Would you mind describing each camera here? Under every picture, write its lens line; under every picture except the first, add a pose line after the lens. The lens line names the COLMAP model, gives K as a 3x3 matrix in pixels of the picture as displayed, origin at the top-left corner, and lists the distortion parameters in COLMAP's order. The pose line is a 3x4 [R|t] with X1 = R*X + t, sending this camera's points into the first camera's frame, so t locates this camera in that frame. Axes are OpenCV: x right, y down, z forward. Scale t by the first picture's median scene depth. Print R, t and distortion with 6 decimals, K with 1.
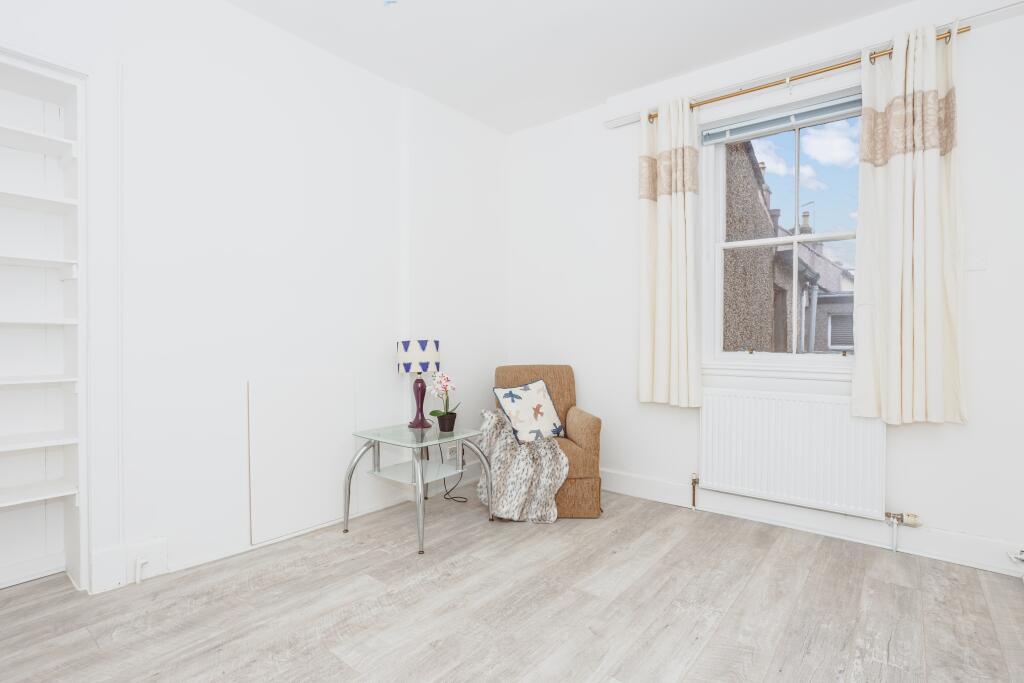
lens RADIAL K [[498.7, 0, 526.8], [0, 498.7, 342.9], [0, 0, 1]] dist [-0.057314, 0.031085]
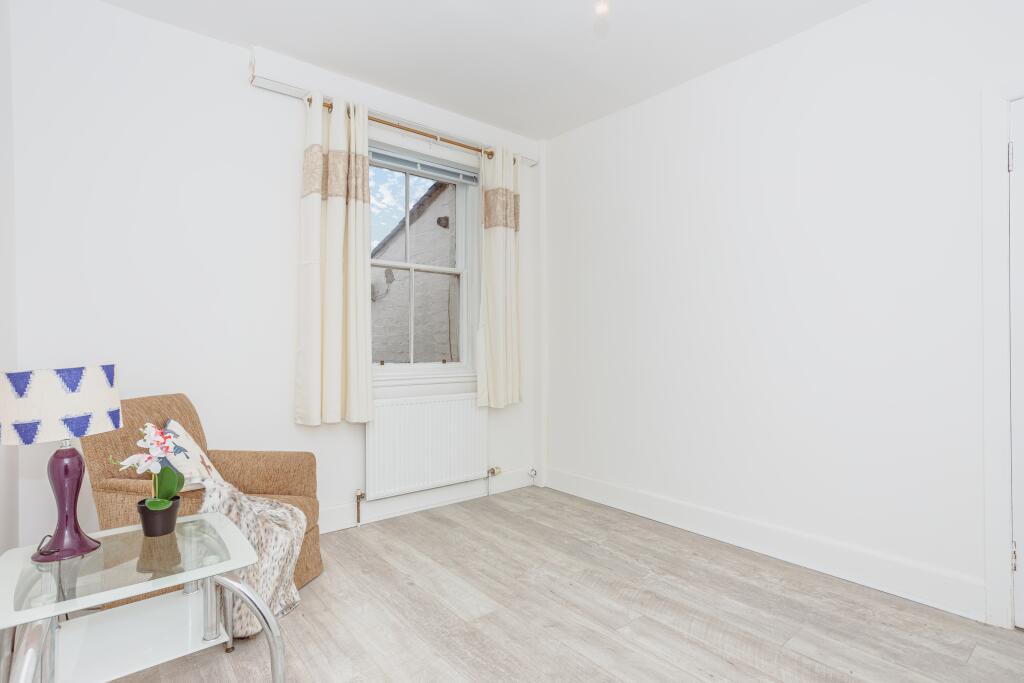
lens RADIAL K [[500.8, 0, 500.0], [0, 500.8, 340.5], [0, 0, 1]] dist [-0.056339, 0.032247]
pose [[0.248630, -0.000501, 0.968599, -0.688971], [0.015961, 0.999866, -0.003580, -0.029628], [-0.968467, 0.016350, 0.248604, 0.601312]]
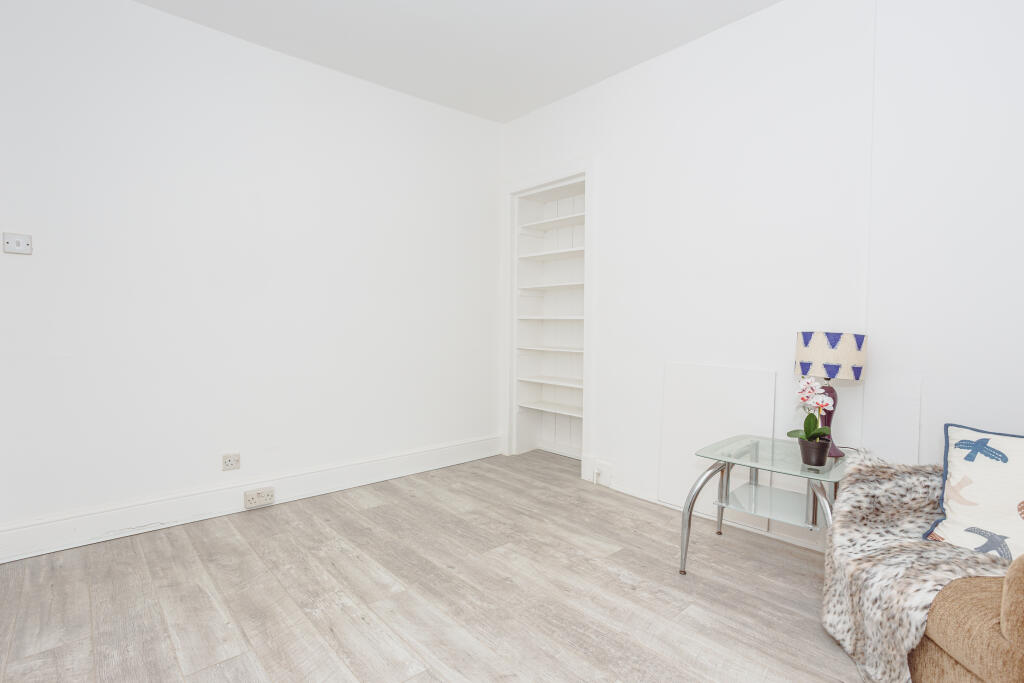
lens RADIAL K [[500.8, 0, 500.0], [0, 500.8, 340.5], [0, 0, 1]] dist [-0.056339, 0.032247]
pose [[-0.189555, 0.023623, -0.981586, 0.692227], [-0.015008, 0.999524, 0.026953, -0.007894], [0.981755, 0.019841, -0.189110, 0.825547]]
